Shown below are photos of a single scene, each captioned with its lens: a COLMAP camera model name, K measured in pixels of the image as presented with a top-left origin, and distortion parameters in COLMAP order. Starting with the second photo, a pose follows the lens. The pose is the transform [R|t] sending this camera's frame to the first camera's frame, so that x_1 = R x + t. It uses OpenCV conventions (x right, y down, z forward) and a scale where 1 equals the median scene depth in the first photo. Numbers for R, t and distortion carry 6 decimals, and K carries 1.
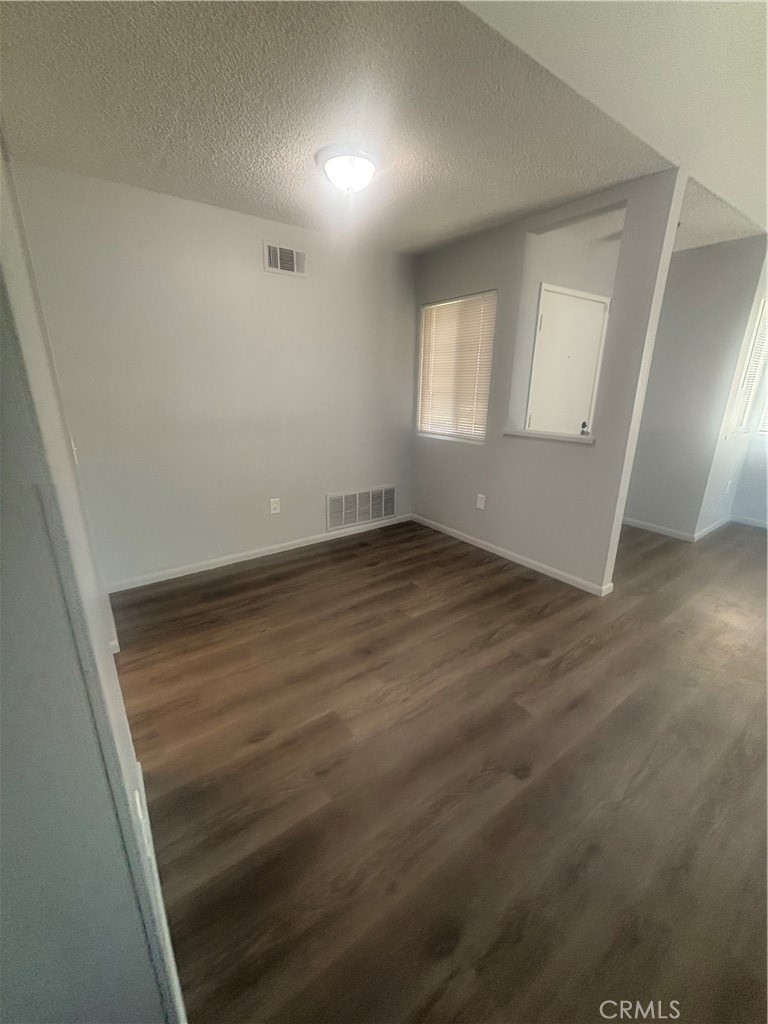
lens RADIAL K [[416.1, 0, 381.8], [0, 416.1, 511.3], [0, 0, 1]] dist [-0.002561, 0.002826]
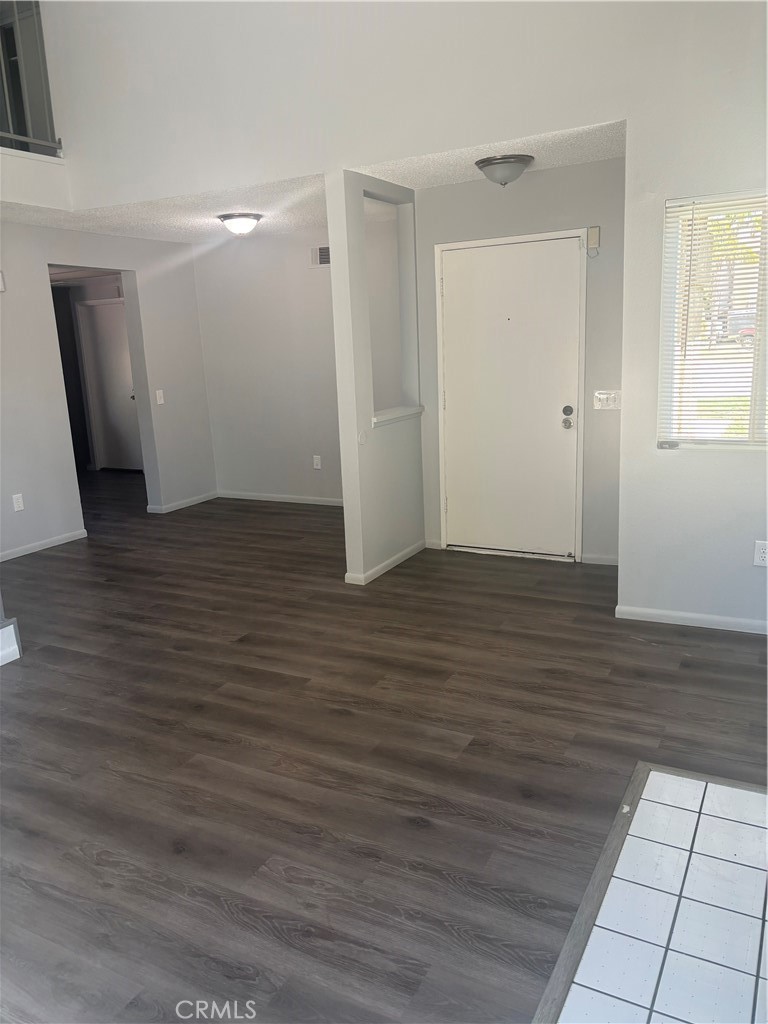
lens RADIAL K [[774.4, 0, 384.3], [0, 774.4, 513.0], [0, 0, 1]] dist [0.005035, 0.000544]
pose [[0.435844, 0.173113, -0.883217, 2.553546], [-0.228431, 0.970471, 0.077491, -0.125529], [0.870551, 0.167980, 0.462518, 0.293796]]
